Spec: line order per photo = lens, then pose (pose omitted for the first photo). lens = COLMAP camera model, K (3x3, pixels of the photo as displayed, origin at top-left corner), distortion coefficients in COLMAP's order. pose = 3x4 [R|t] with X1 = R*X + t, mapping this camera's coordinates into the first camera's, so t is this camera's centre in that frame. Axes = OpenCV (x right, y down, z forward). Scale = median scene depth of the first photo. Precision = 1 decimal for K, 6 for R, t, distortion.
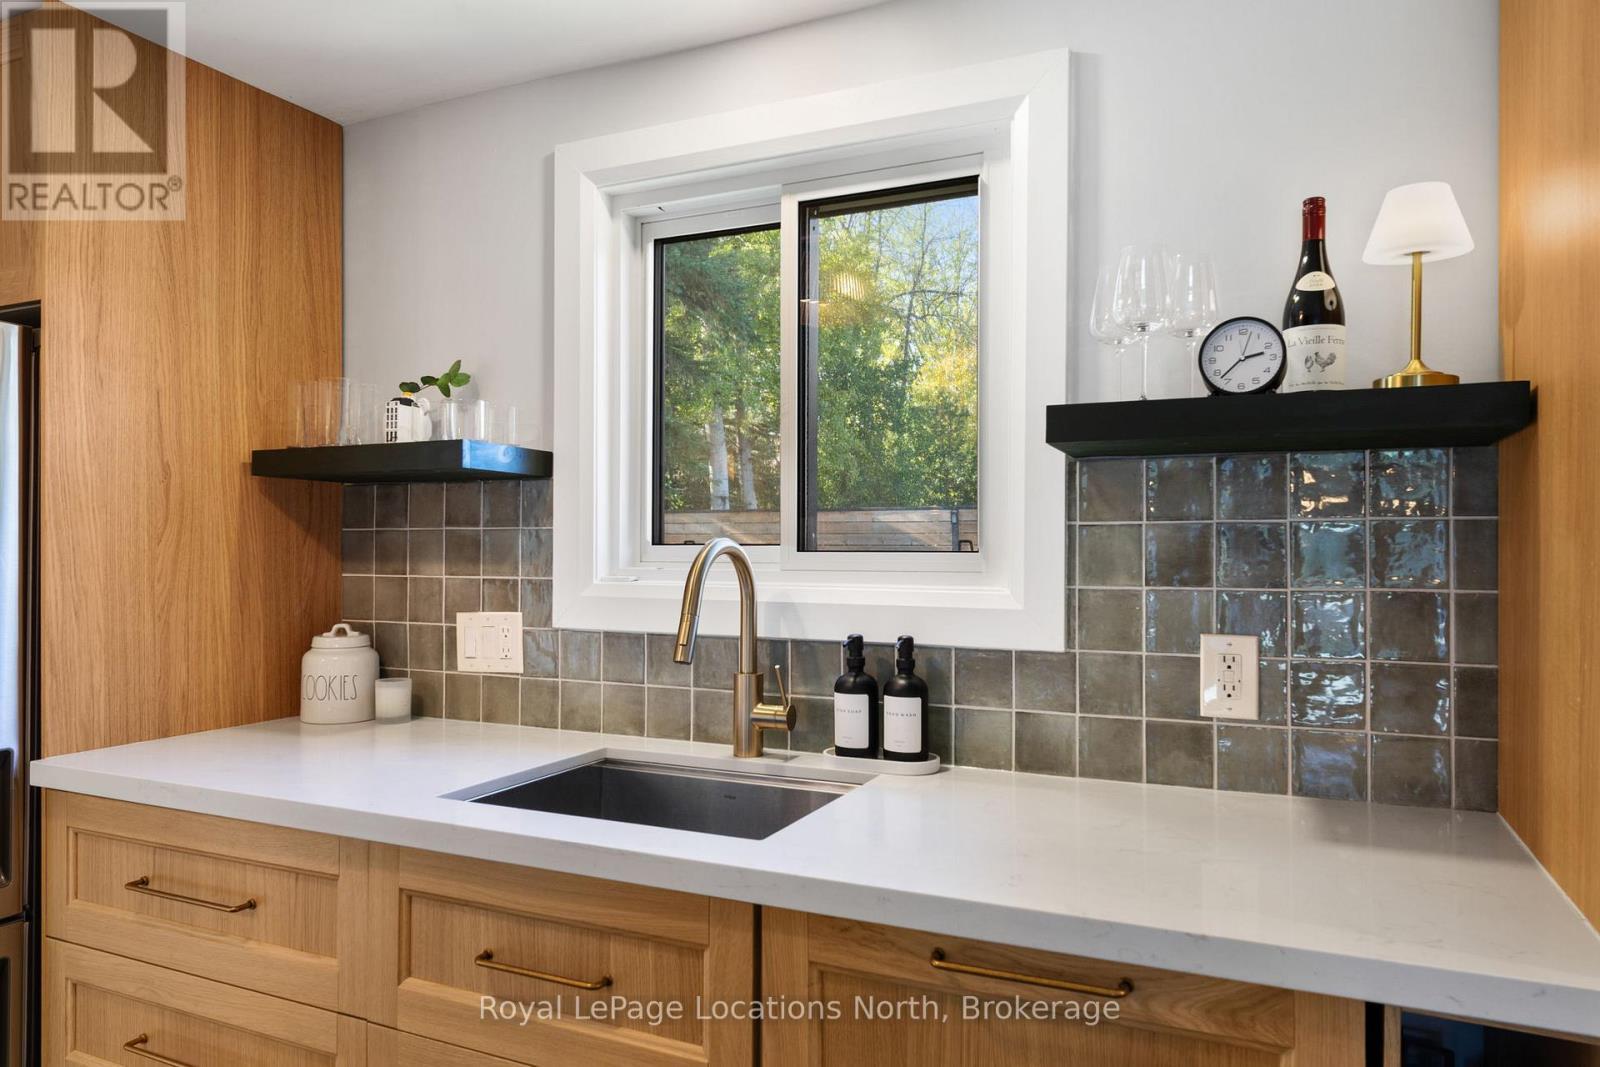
lens RADIAL K [[1071.3, 0, 796.1], [0, 1071.3, 539.1], [0, 0, 1]] dist [0.001722, 0.003757]
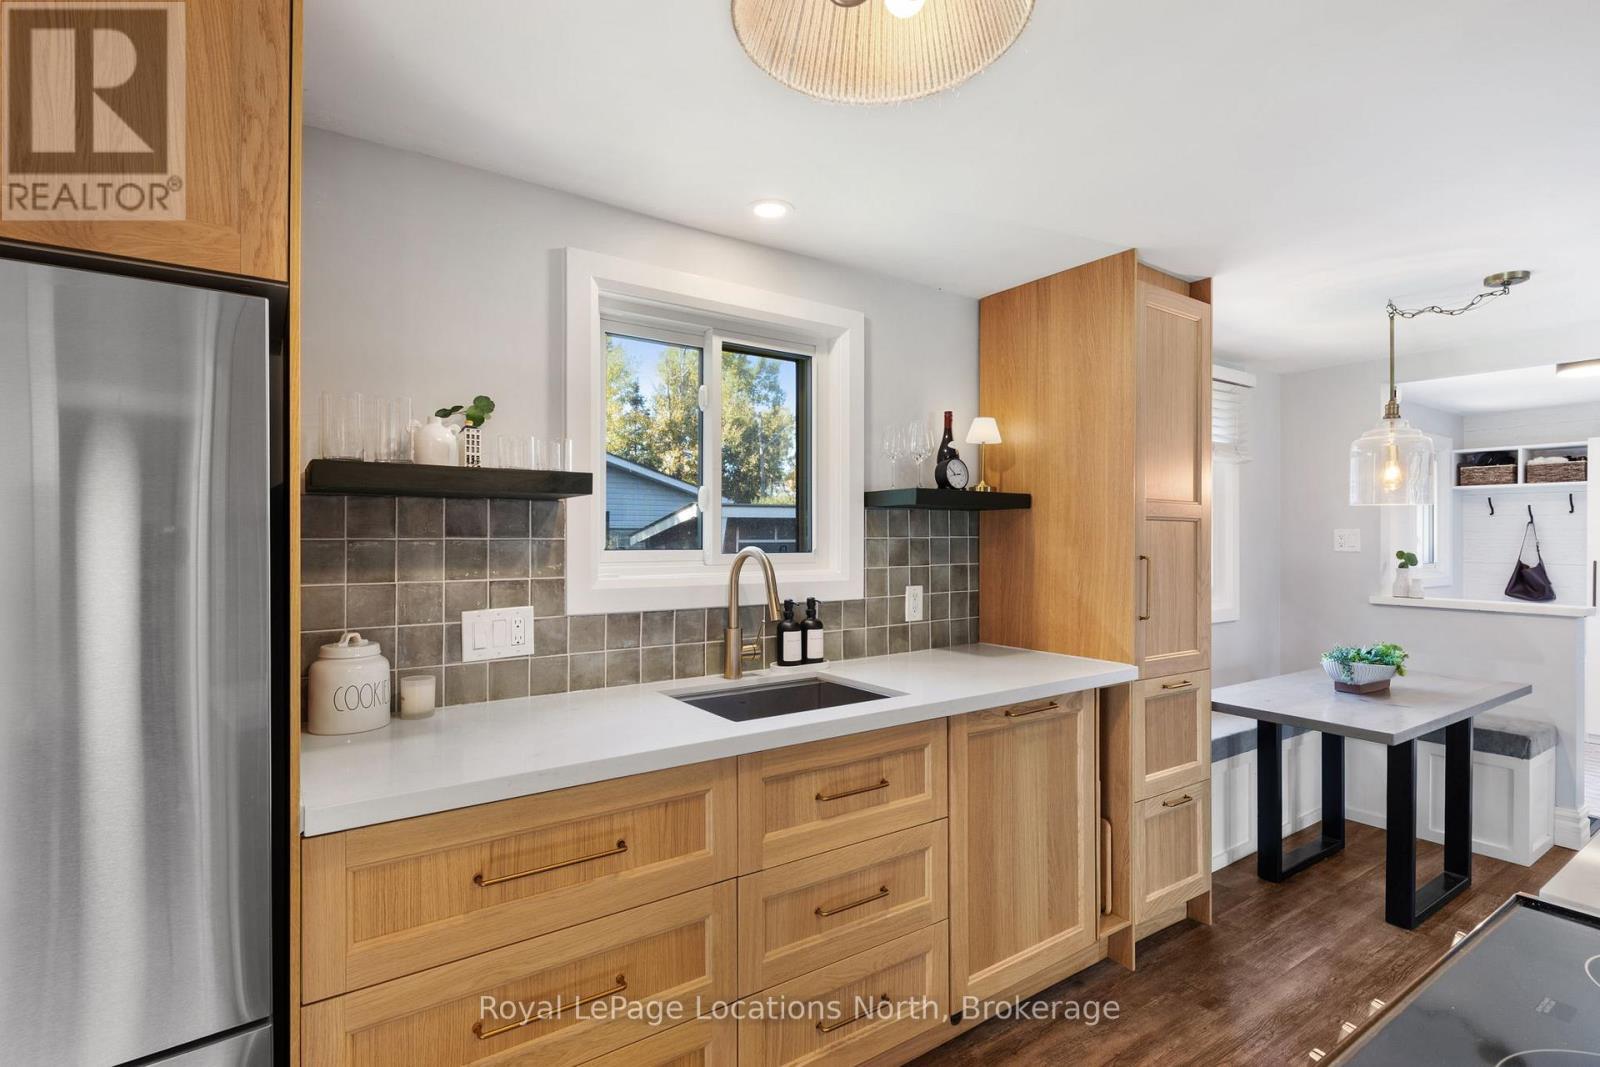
lens RADIAL K [[808.7, 0, 796.5], [0, 808.7, 533.8], [0, 0, 1]] dist [0.023671, -0.000028]
pose [[0.474227, 0.000269, 0.880402, -1.160772], [-0.008439, 0.999955, 0.004240, -0.027941], [-0.880362, -0.009440, 0.474208, 0.341577]]
